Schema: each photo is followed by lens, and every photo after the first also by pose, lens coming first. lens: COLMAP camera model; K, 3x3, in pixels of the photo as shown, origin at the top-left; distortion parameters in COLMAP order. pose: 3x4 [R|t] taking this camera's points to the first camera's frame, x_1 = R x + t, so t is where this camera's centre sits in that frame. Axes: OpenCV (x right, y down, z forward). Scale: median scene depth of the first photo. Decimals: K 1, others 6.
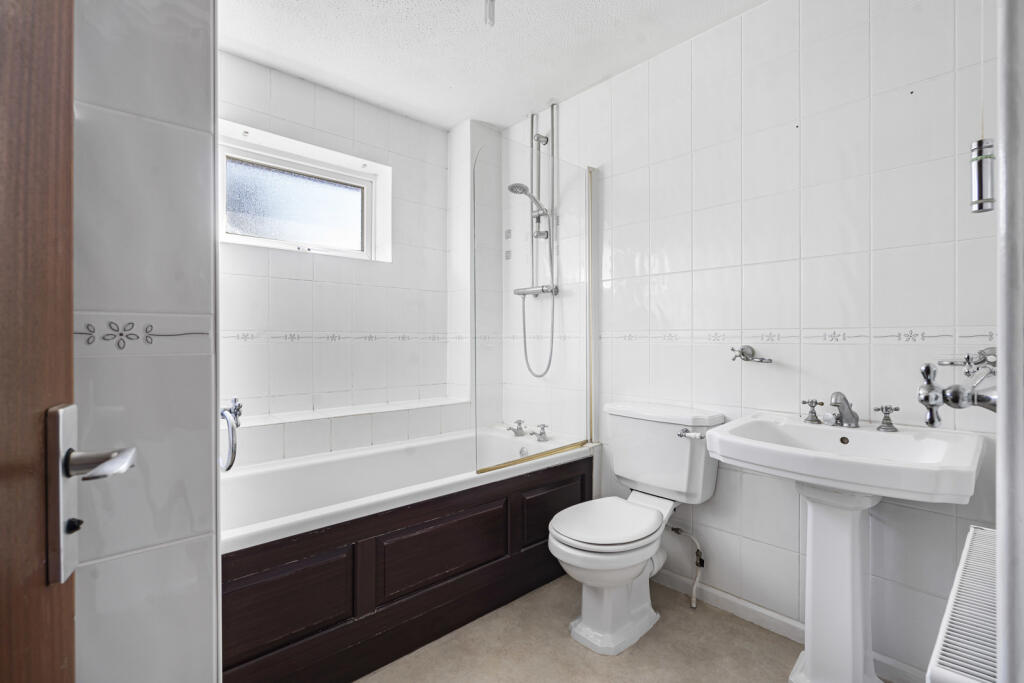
lens RADIAL K [[465.2, 0, 511.3], [0, 465.2, 346.4], [0, 0, 1]] dist [-0.016501, 0.000307]
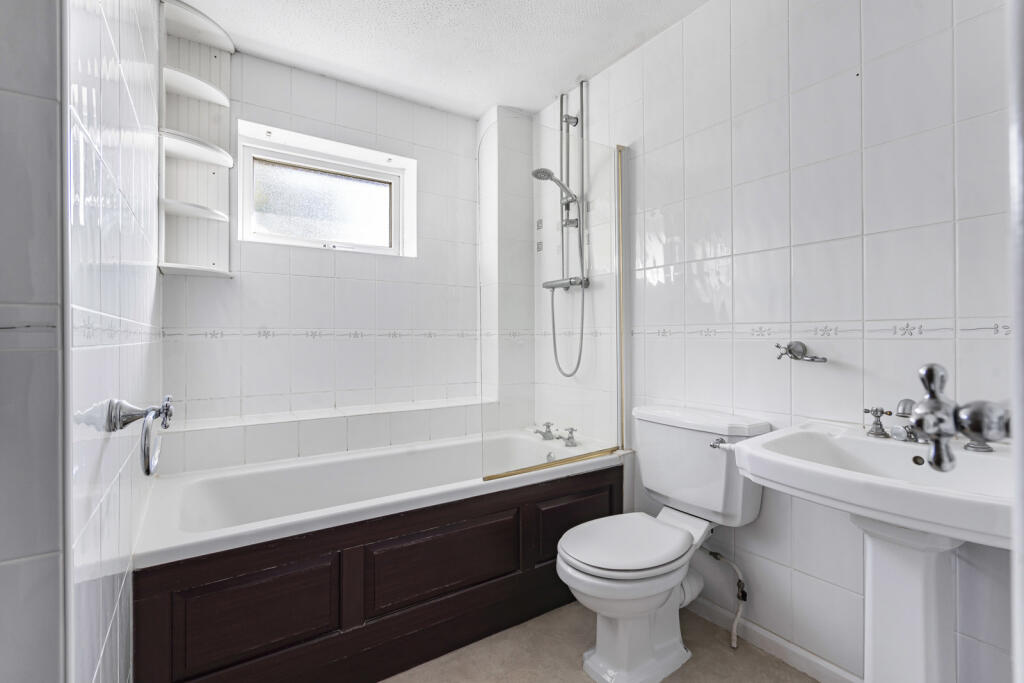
lens RADIAL K [[468.2, 0, 512.0], [0, 468.2, 341.5], [0, 0, 1]] dist [-0.013593, 0.000605]
pose [[0.988870, -0.002538, -0.148761, 0.115769], [0.001554, 0.999976, -0.006732, 0.002920], [0.148774, 0.006426, 0.988850, 0.081816]]
